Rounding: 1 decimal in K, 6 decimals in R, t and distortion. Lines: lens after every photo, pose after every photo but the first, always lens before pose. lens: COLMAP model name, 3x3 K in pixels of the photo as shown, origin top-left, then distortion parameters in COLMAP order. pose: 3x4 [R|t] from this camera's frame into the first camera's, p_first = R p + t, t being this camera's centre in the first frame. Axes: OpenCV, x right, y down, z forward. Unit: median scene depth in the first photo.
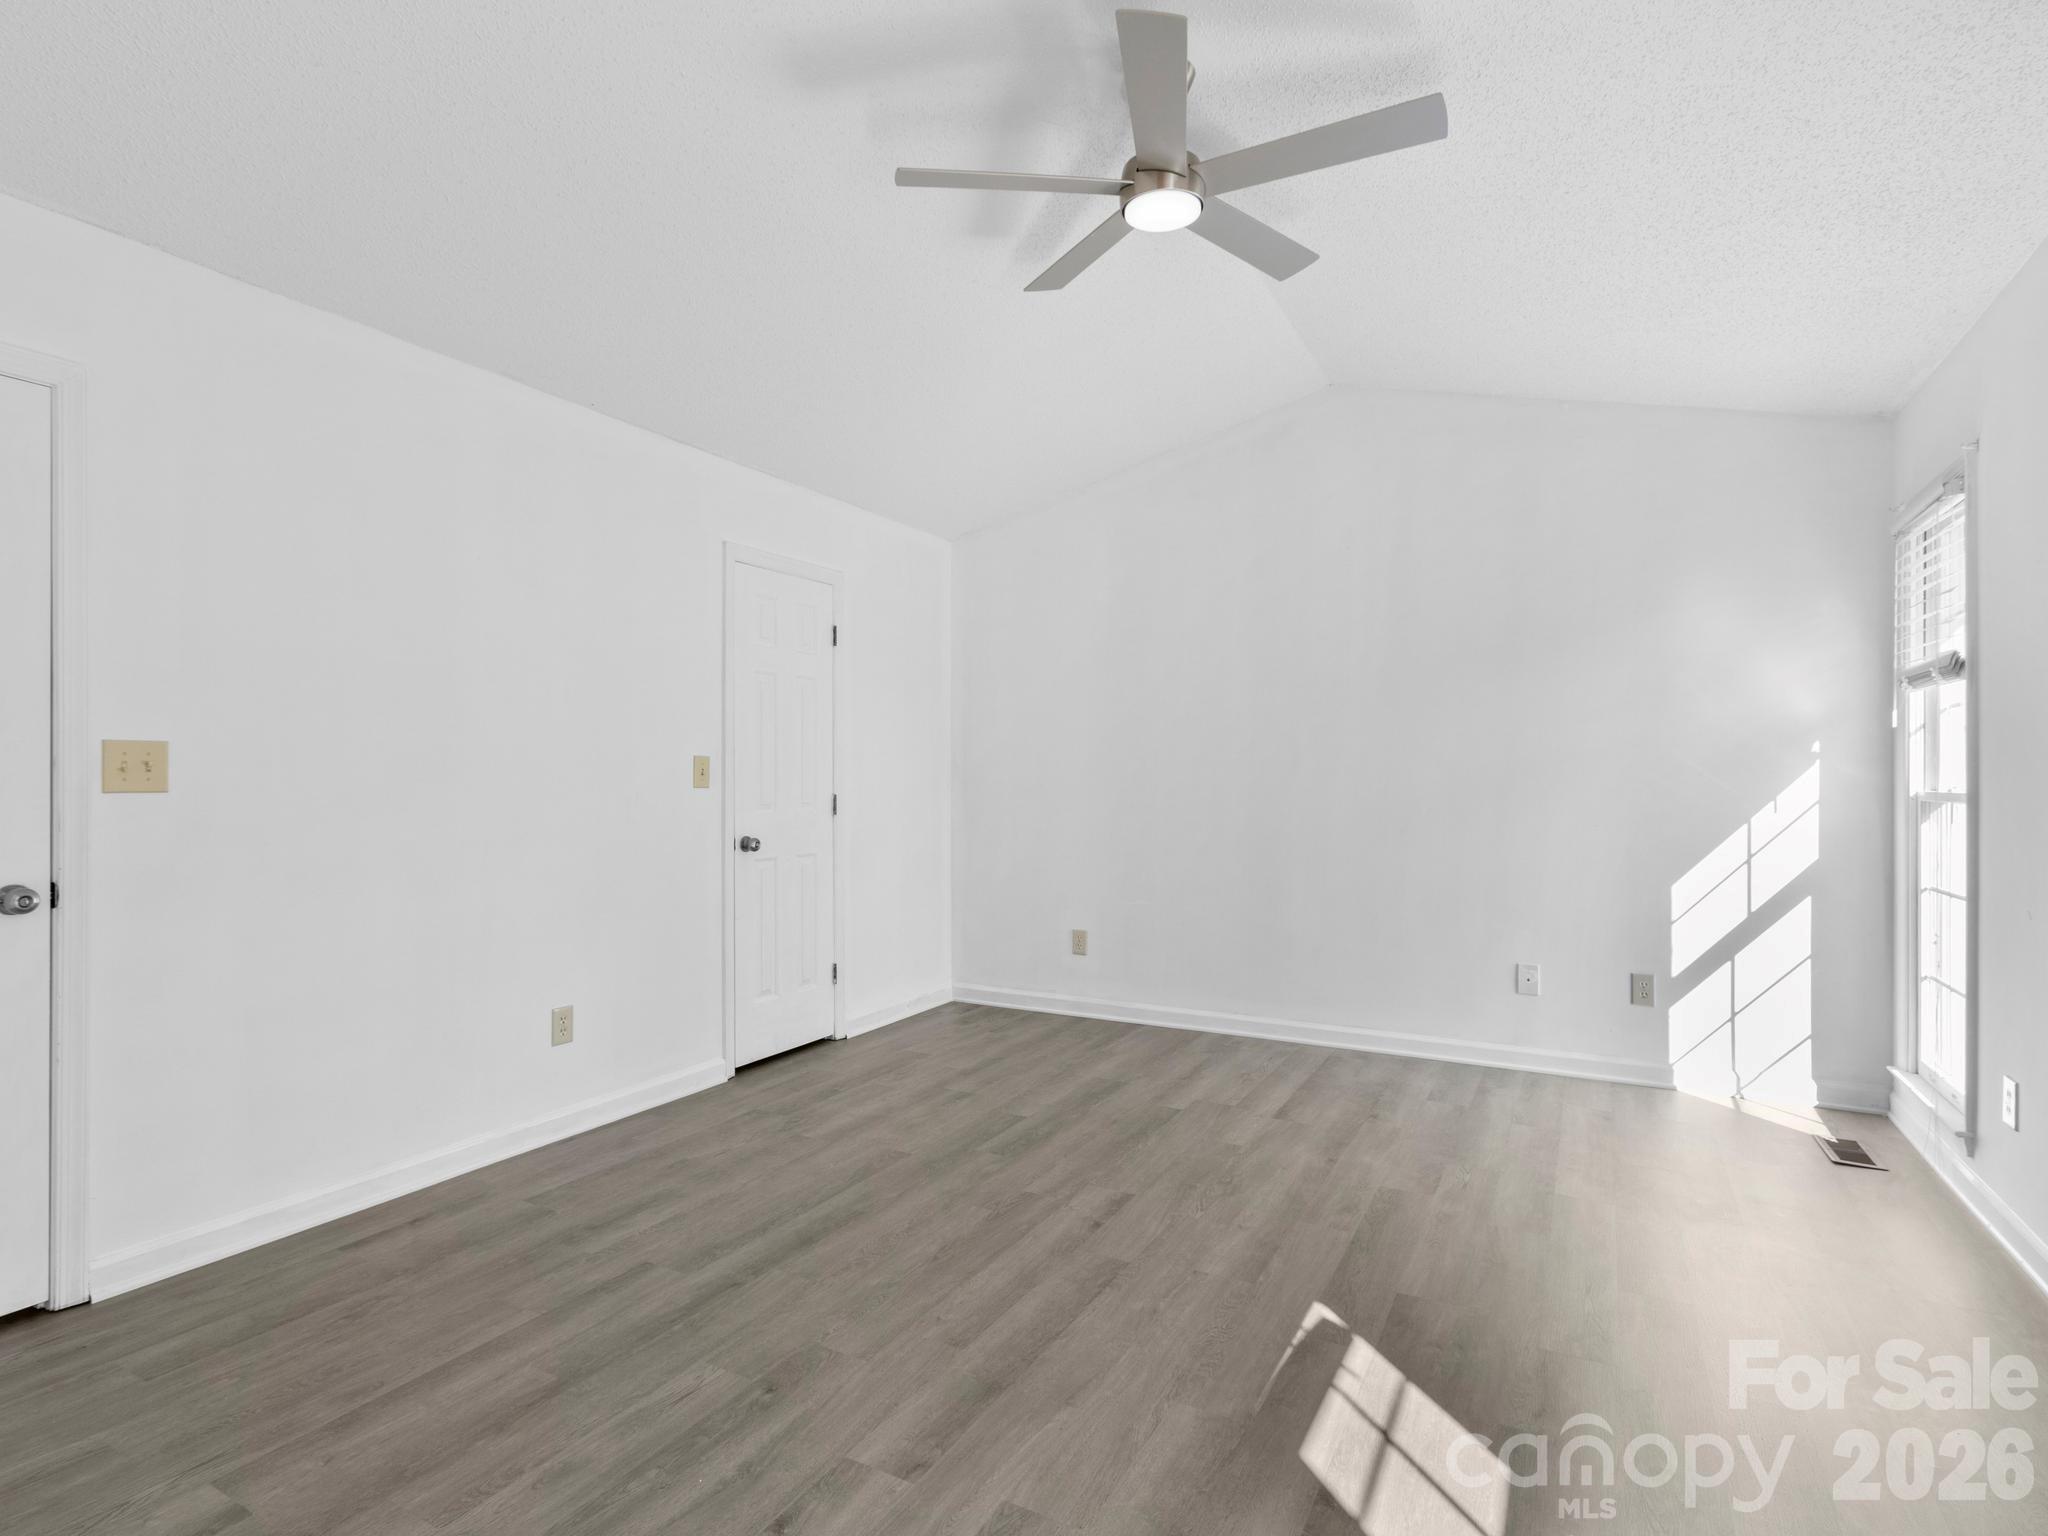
lens RADIAL K [[1022.5, 0, 1079.9], [0, 1022.5, 778.0], [0, 0, 1]] dist [-0.000612, 0.000578]
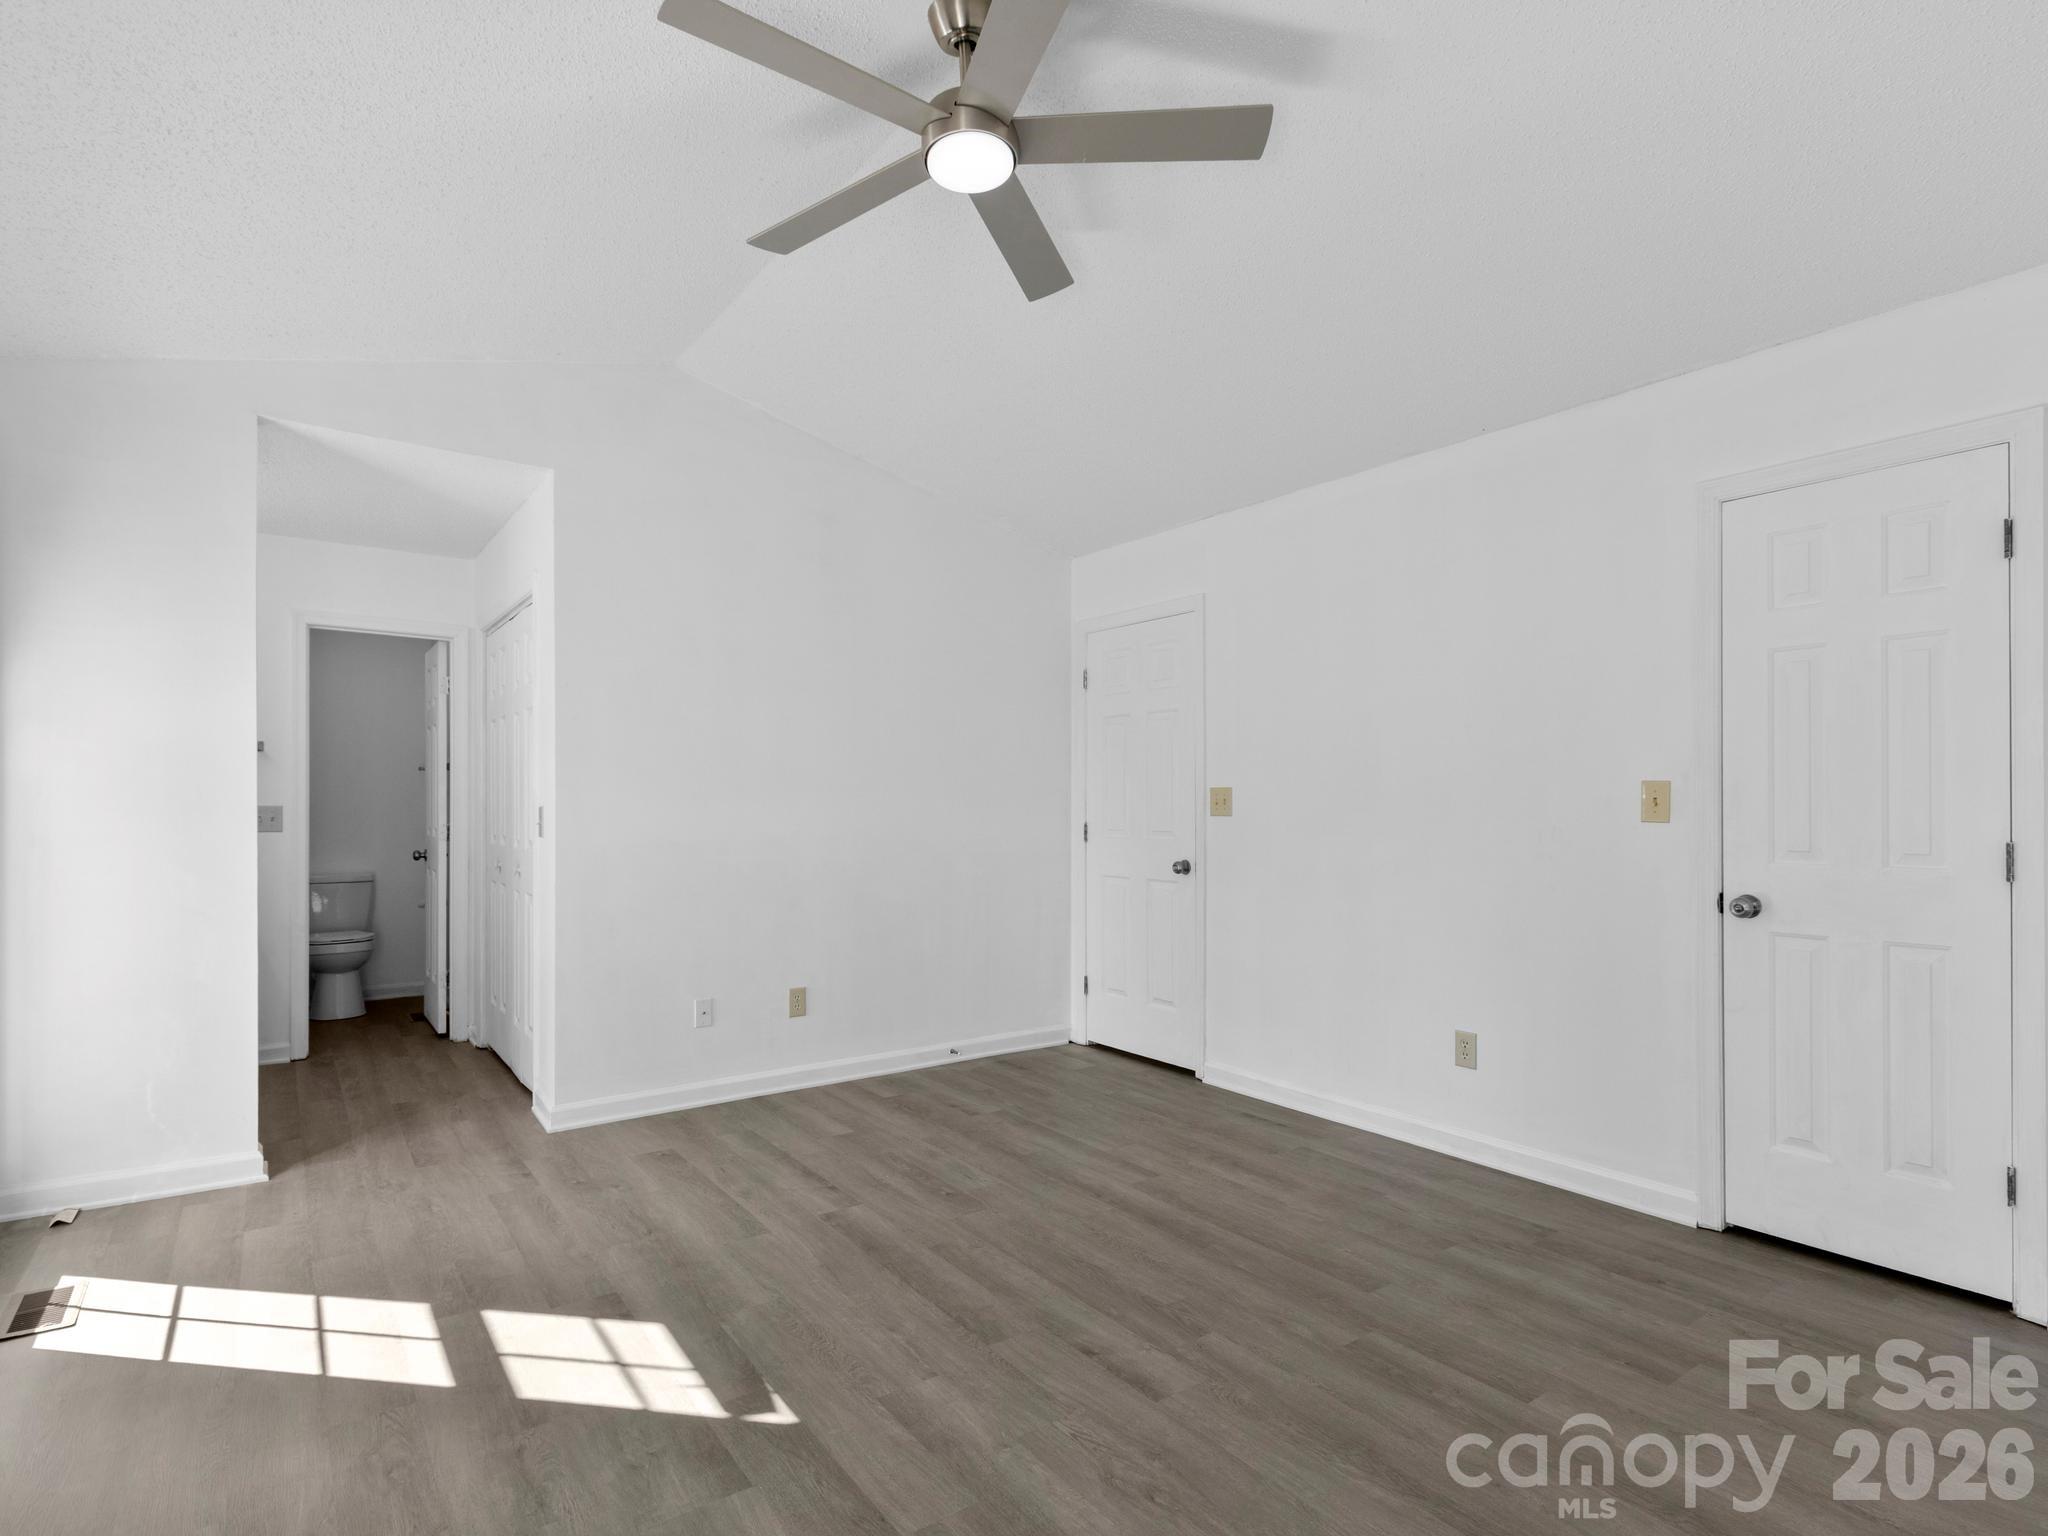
lens RADIAL K [[1064.3, 0, 1010.4], [0, 1064.3, 812.3], [0, 0, 1]] dist [0.005060, 0.000800]
pose [[-0.472075, 0.002624, -0.881554, 0.668800], [-0.003204, 0.999984, 0.004692, -0.000172], [0.881552, 0.005039, -0.472059, 1.126329]]
